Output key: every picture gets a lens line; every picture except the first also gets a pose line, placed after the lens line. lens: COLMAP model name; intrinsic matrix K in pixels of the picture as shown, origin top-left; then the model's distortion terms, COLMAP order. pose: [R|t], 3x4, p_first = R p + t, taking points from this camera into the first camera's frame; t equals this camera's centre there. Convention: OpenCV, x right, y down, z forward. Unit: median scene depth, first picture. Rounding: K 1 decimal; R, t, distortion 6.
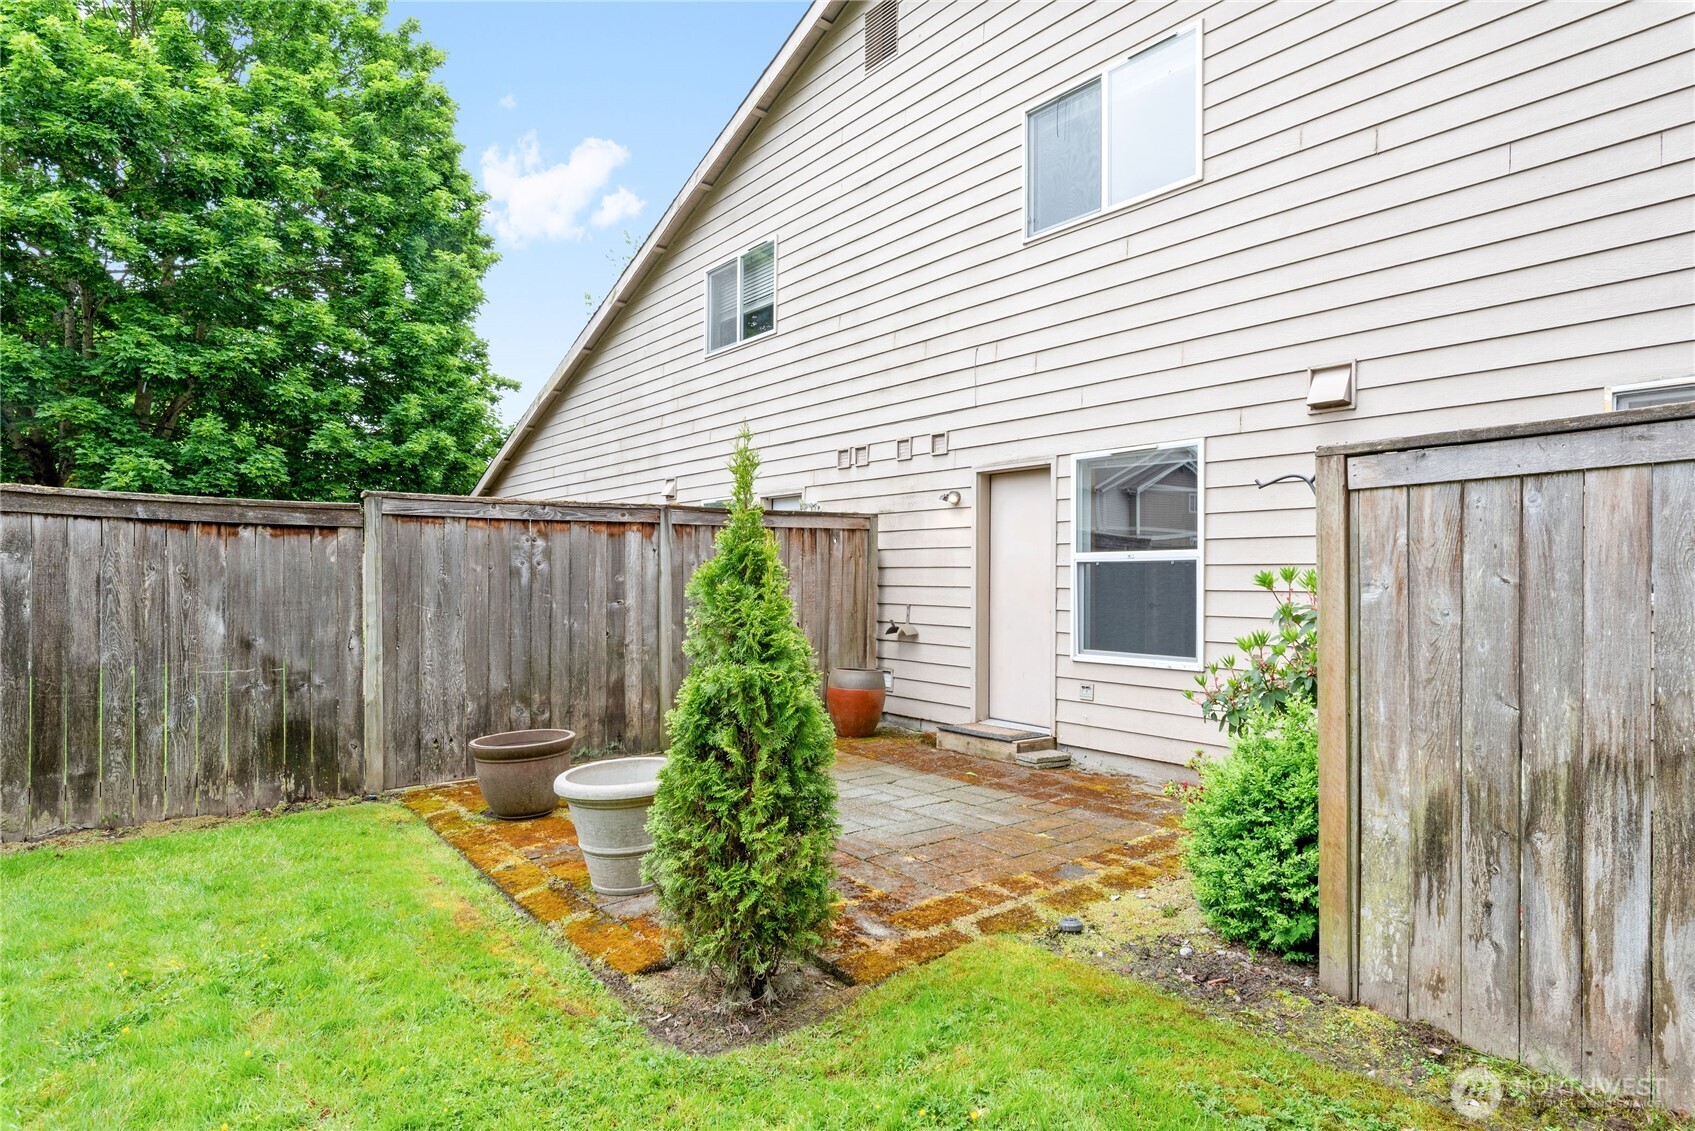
lens RADIAL K [[910.9, 0, 843.6], [0, 910.9, 568.5], [0, 0, 1]] dist [-0.004963, 0.000382]
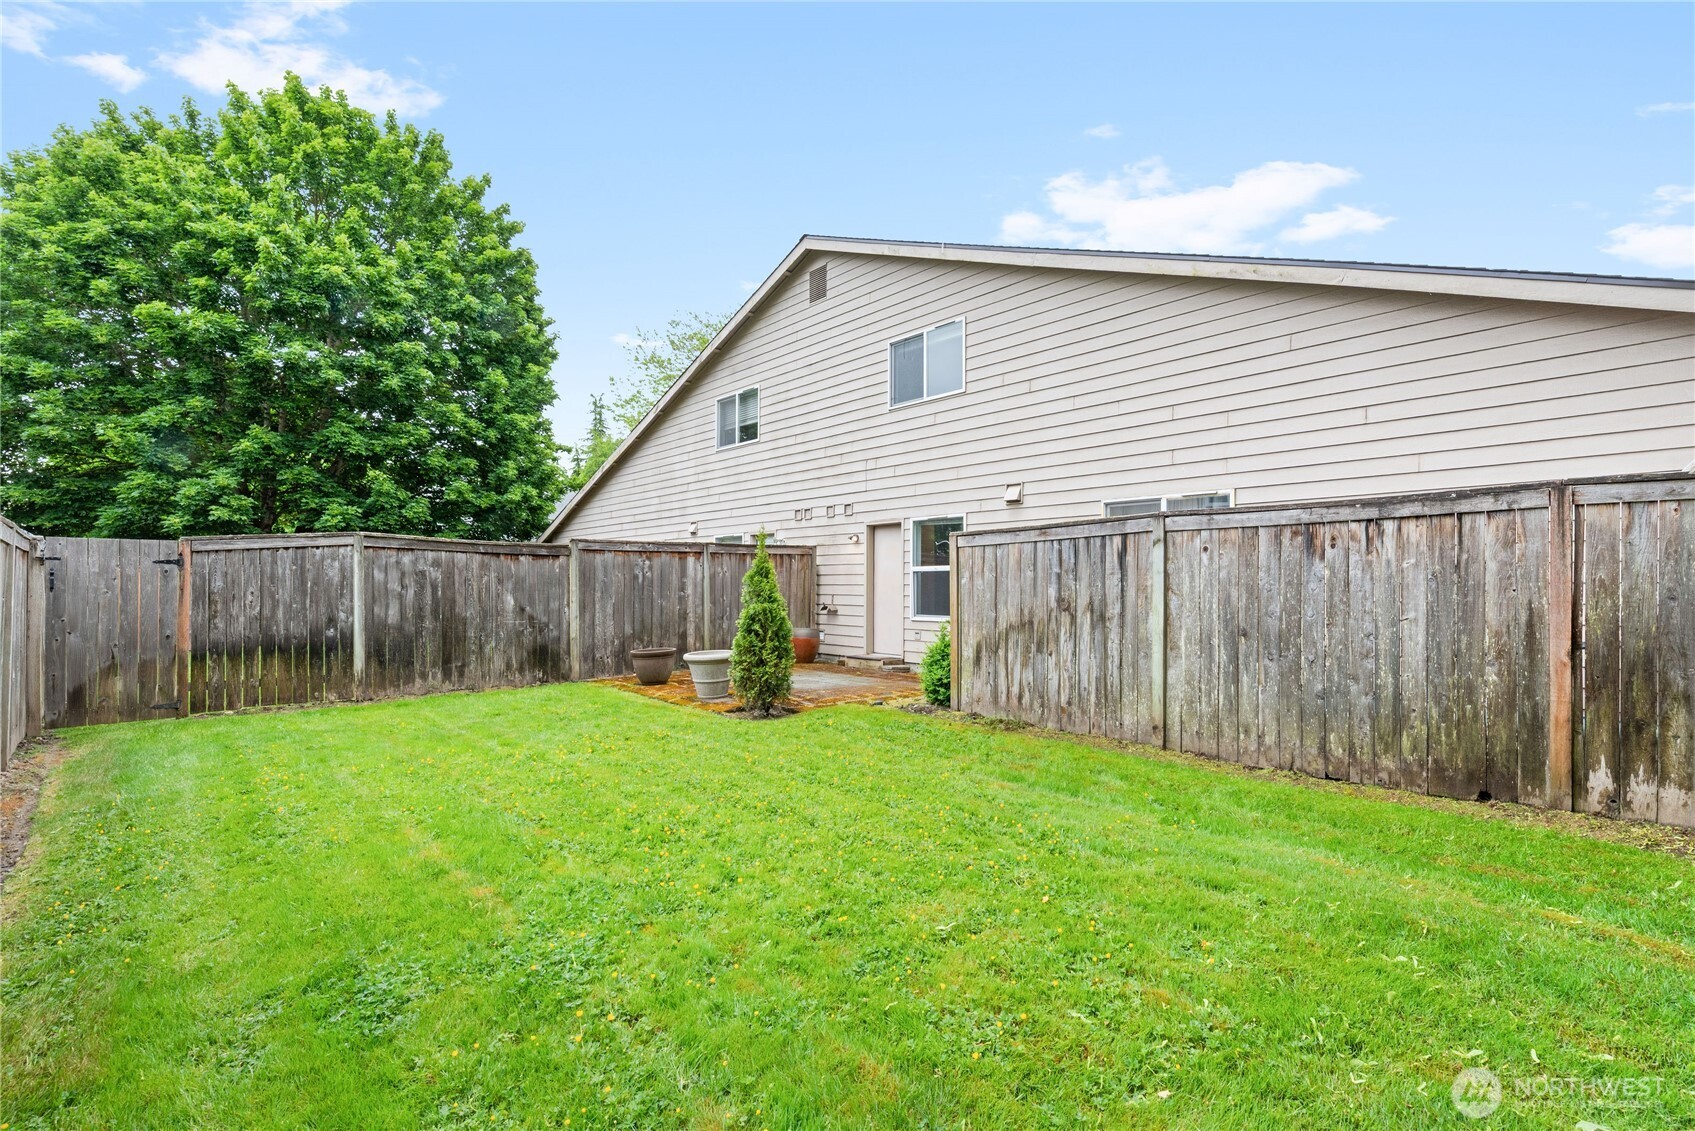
lens RADIAL K [[747.5, 0, 854.1], [0, 747.5, 572.9], [0, 0, 1]] dist [0.010411, -0.000069]
pose [[0.997555, -0.002139, 0.069846, 0.009799], [0.002709, 0.999964, -0.008058, 0.009691], [-0.069826, 0.008228, 0.997525, -0.678636]]
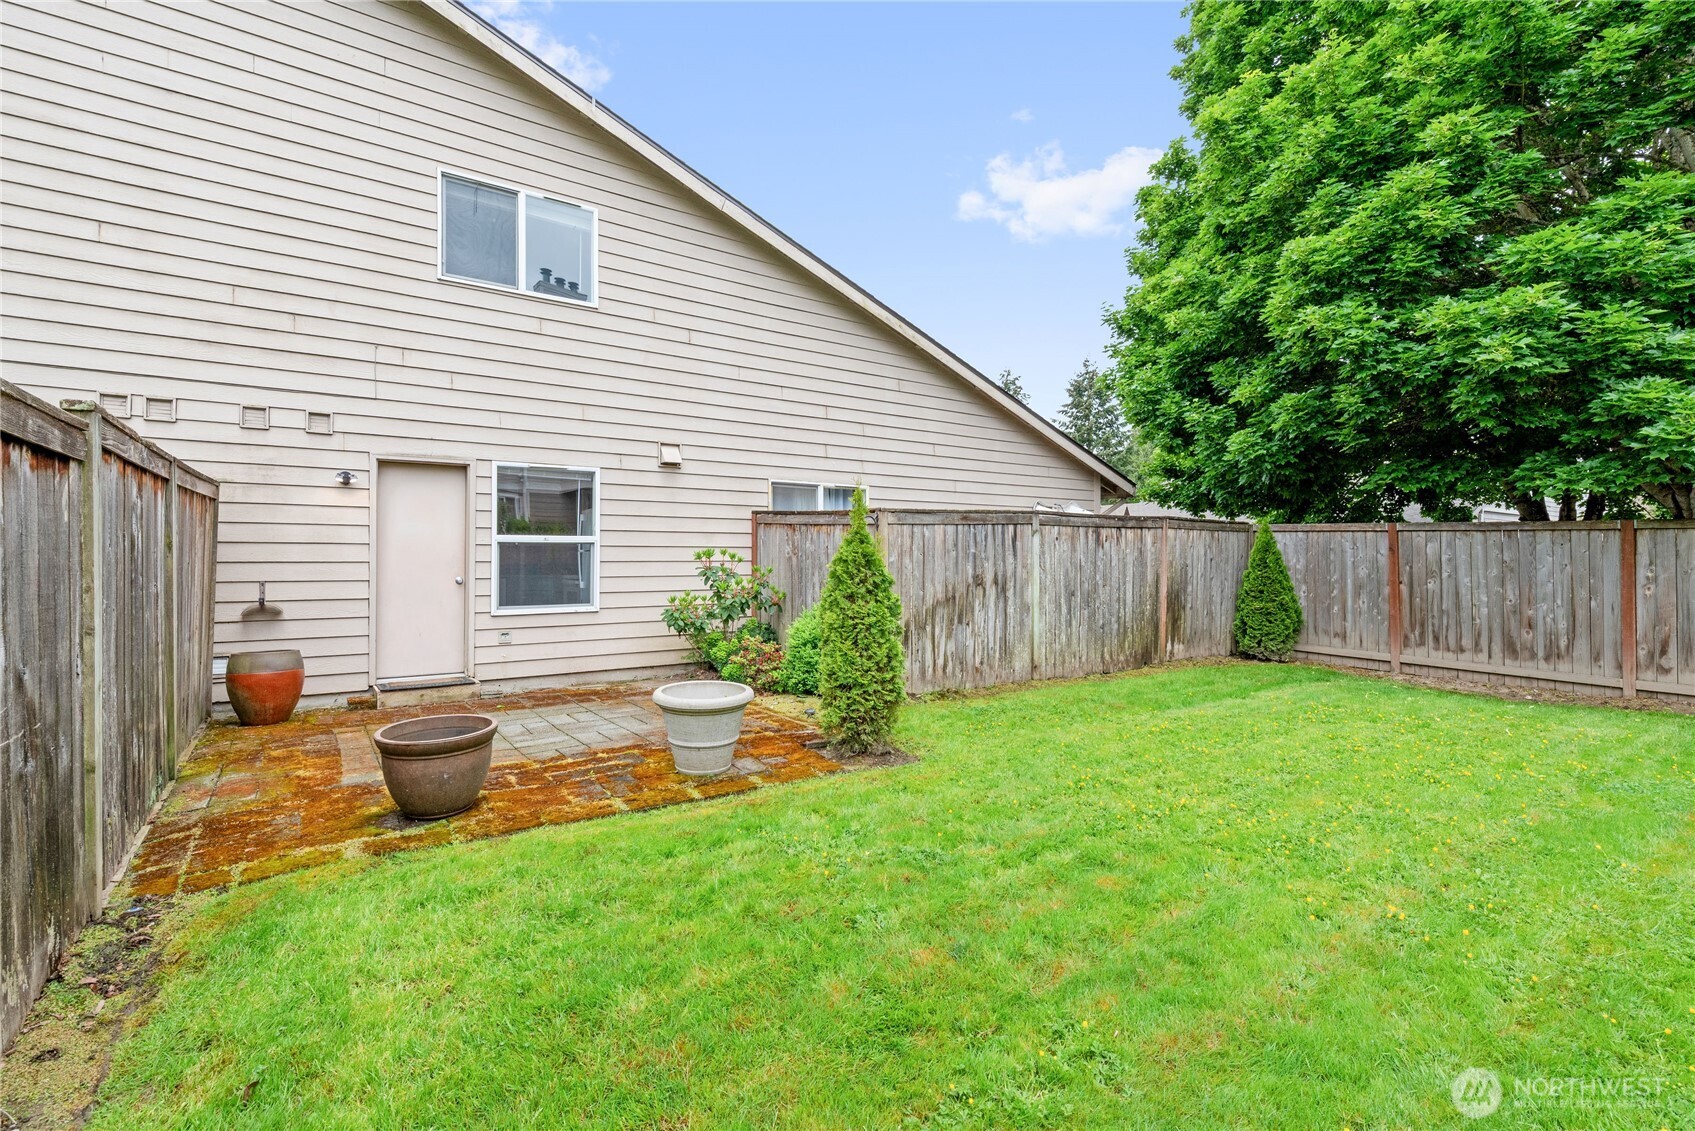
lens RADIAL K [[747.5, 0, 838.2], [0, 747.5, 550.4], [0, 0, 1]] dist [0.010411, -0.000069]
pose [[0.091905, 0.005398, 0.995753, -0.834159], [-0.010244, 0.999938, -0.004475, 0.005601], [-0.995715, -0.009790, 0.091955, 0.414682]]
